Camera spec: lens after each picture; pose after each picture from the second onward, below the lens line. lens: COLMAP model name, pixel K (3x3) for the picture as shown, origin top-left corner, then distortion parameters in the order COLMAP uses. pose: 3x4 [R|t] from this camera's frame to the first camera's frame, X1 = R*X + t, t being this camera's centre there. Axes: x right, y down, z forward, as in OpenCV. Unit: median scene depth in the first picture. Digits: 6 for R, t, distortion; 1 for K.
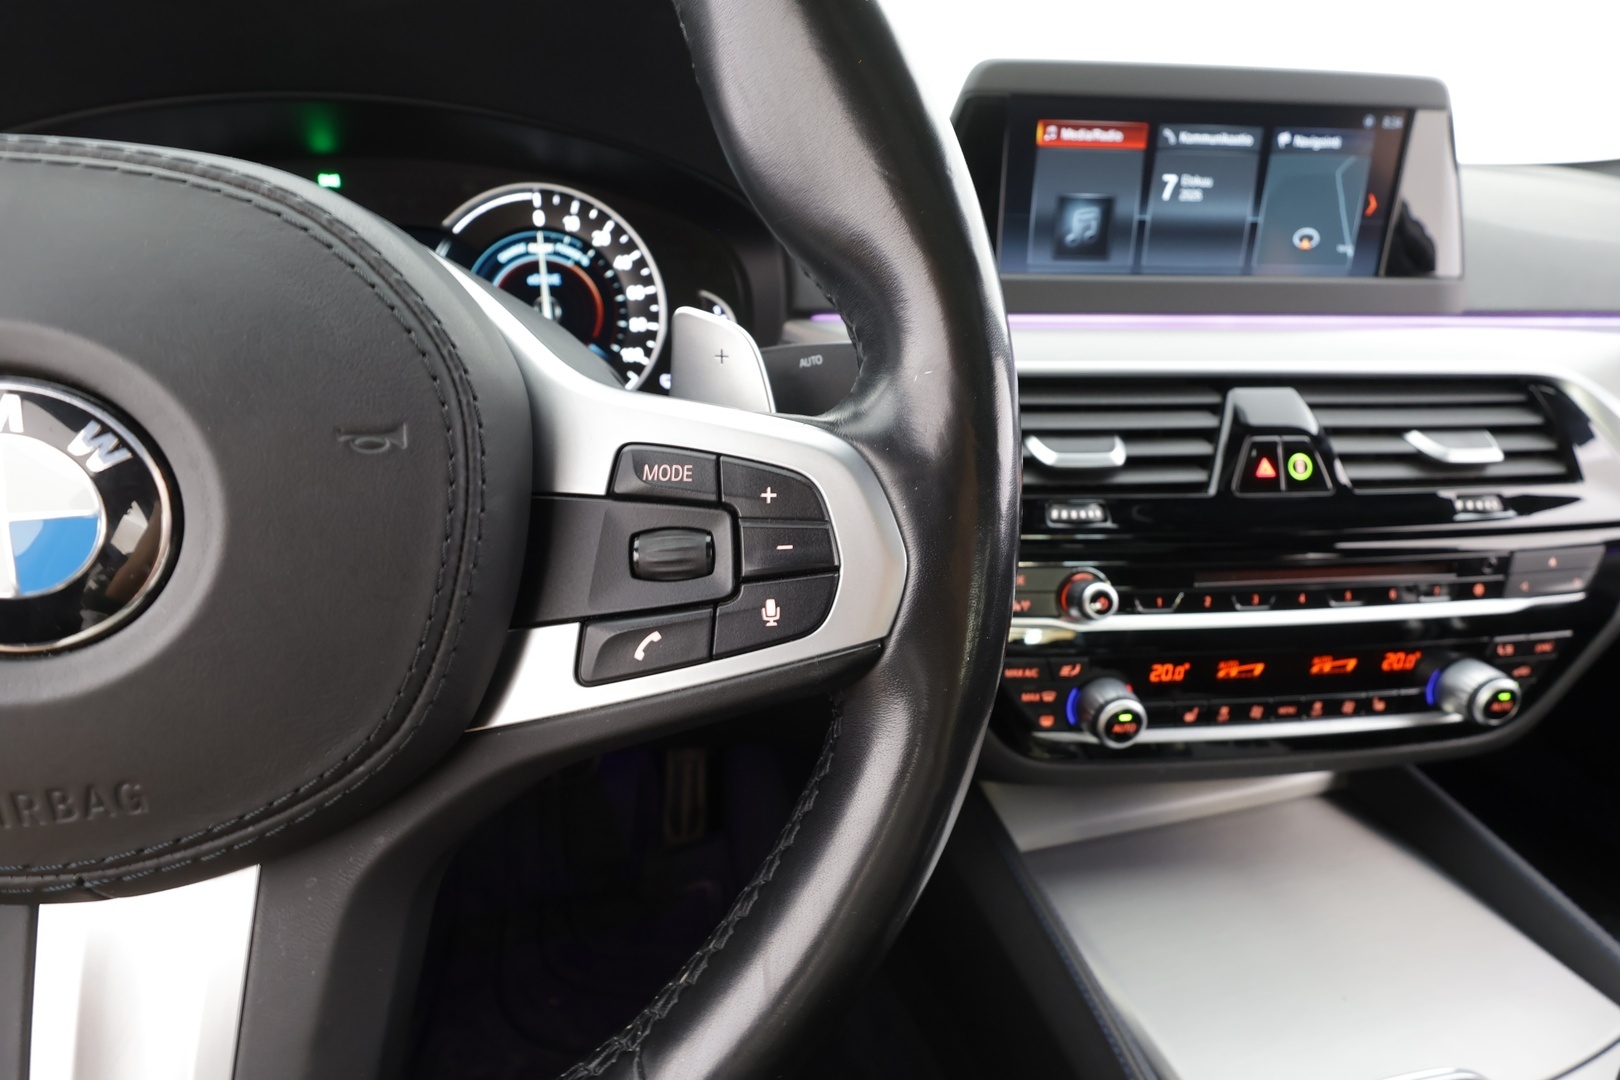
lens RADIAL K [[736.2, 0, 811.1], [0, 736.2, 546.2], [0, 0, 1]] dist [-0.002998, -0.000009]
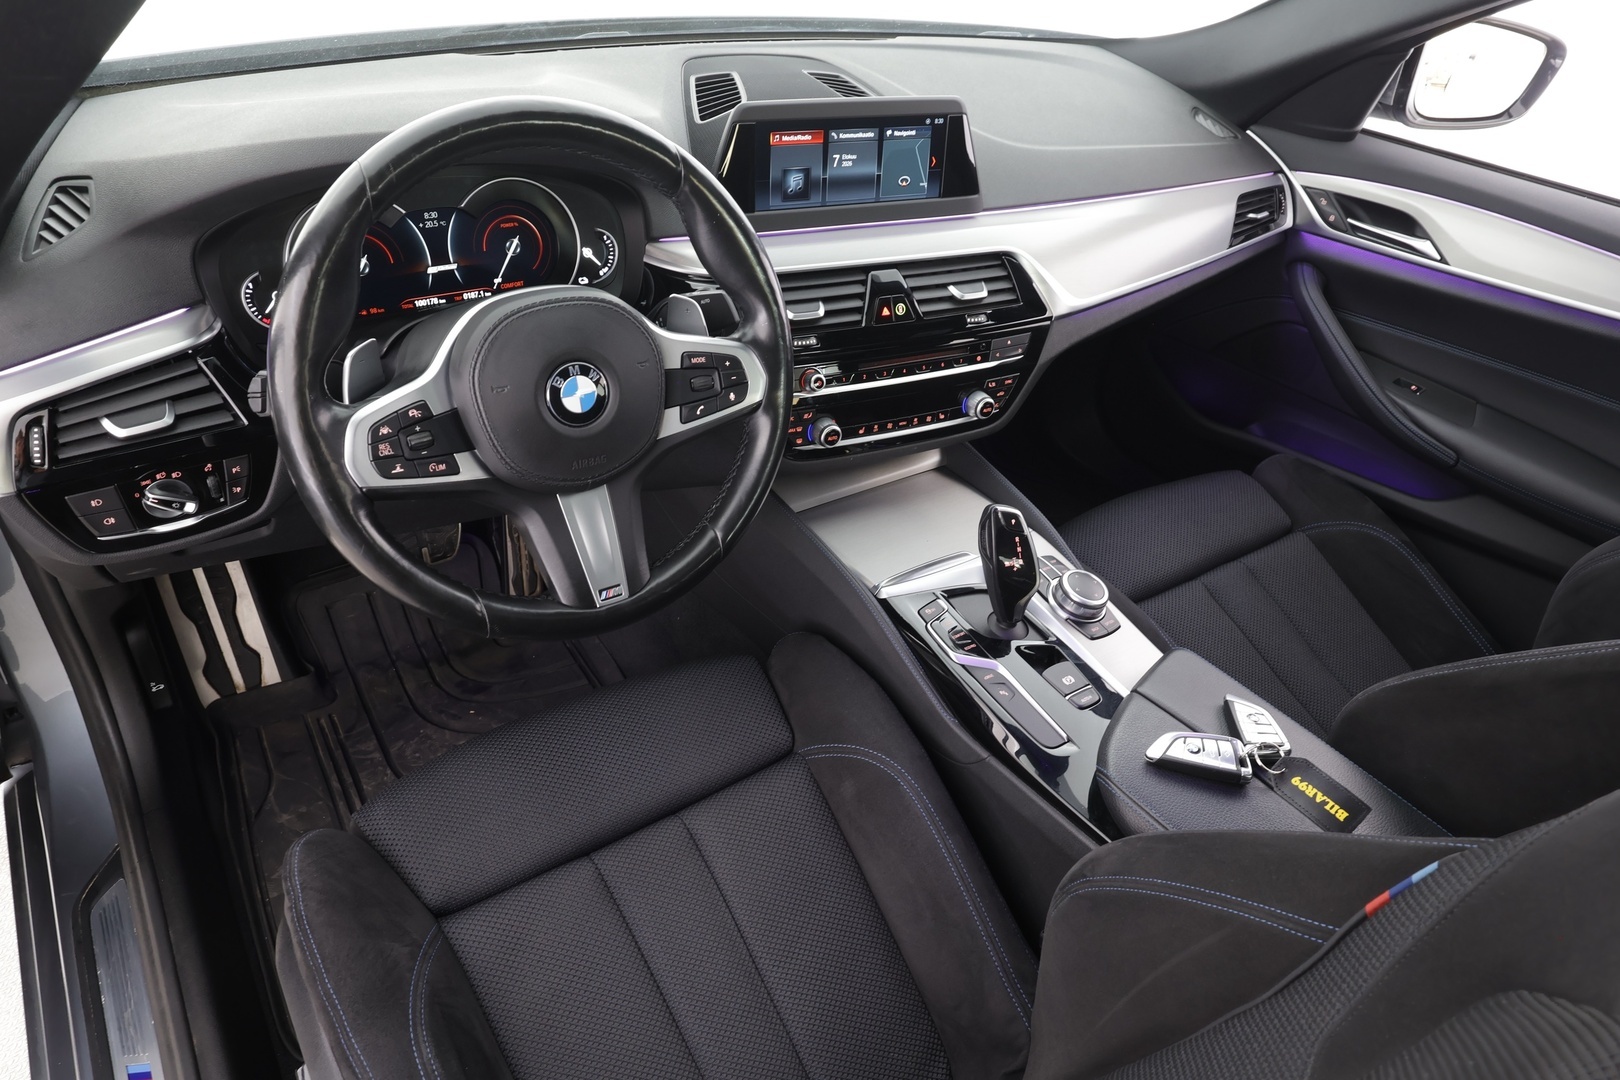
lens RADIAL K [[994.1, 0, 783.8], [0, 994.1, 537.4], [0, 0, 1]] dist [0.002885, -0.002421]
pose [[0.938591, -0.152324, 0.309589, -0.635011], [0.081516, 0.969768, 0.230013, -0.152260], [-0.335266, -0.190652, 0.922632, -1.640220]]
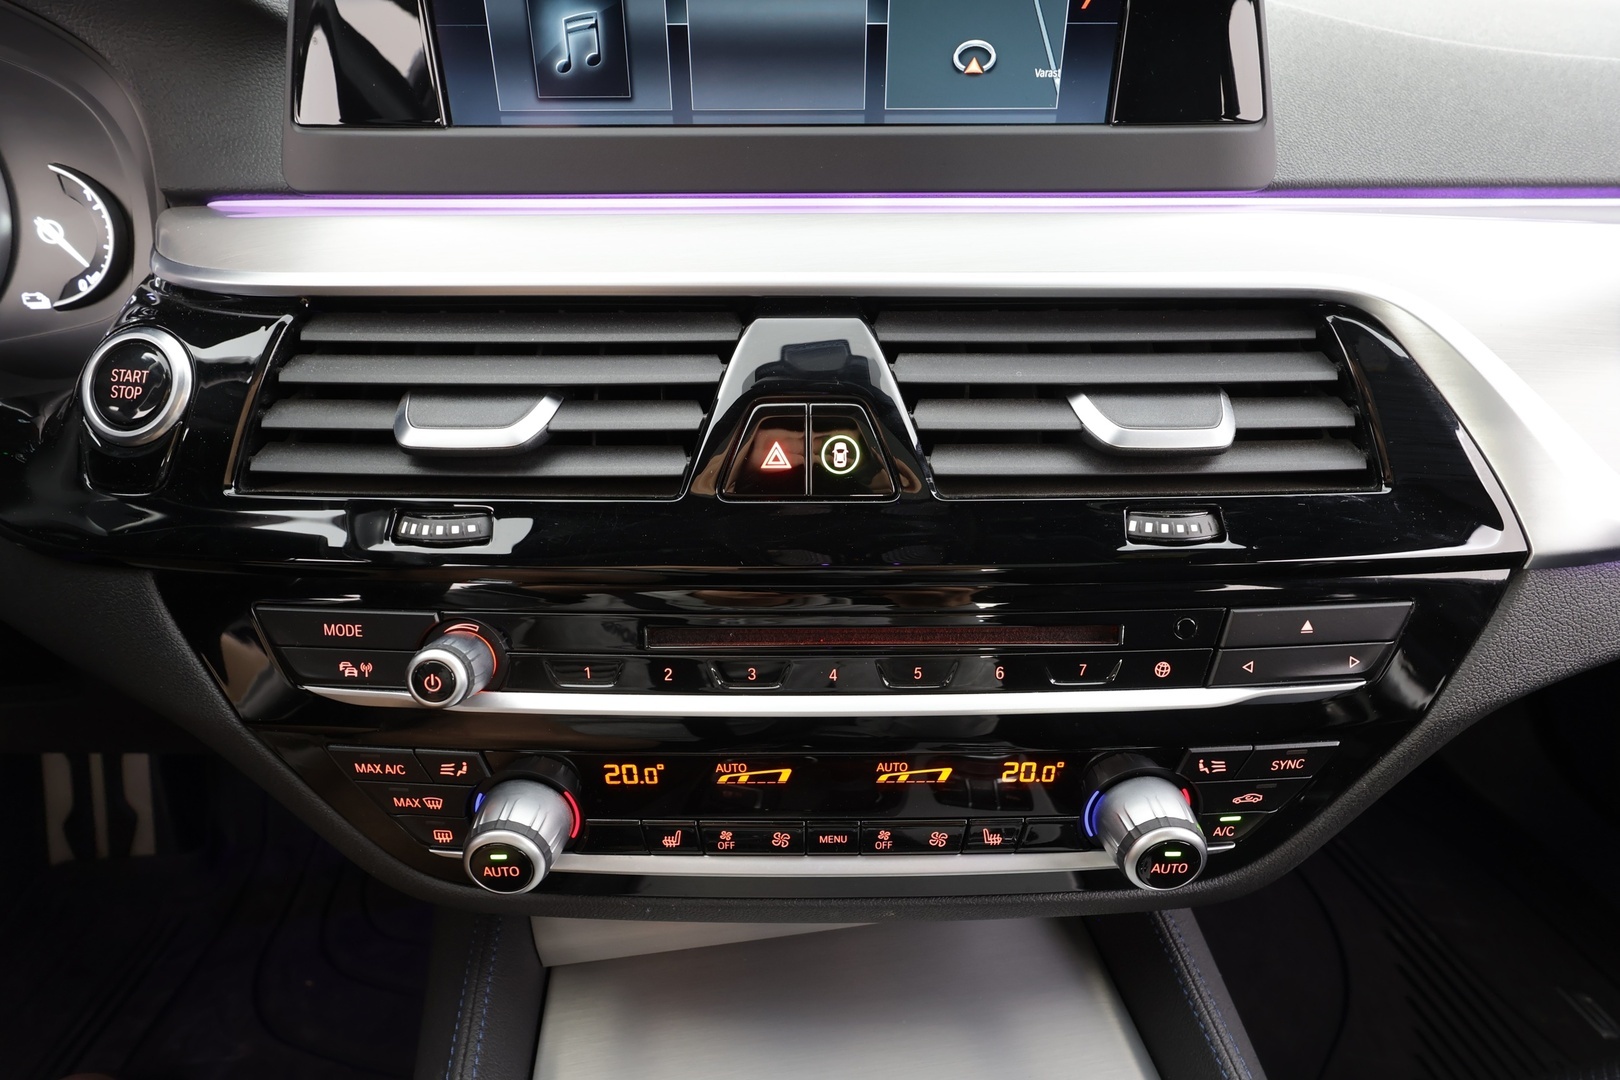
lens RADIAL K [[736.2, 0, 808.2], [0, 736.2, 548.0], [0, 0, 1]] dist [-0.002998, -0.000009]
pose [[0.994794, 0.035349, -0.095574, 0.677386], [-0.025029, 0.993934, 0.107092, -0.093258], [0.098780, -0.104143, 0.989645, 0.396928]]
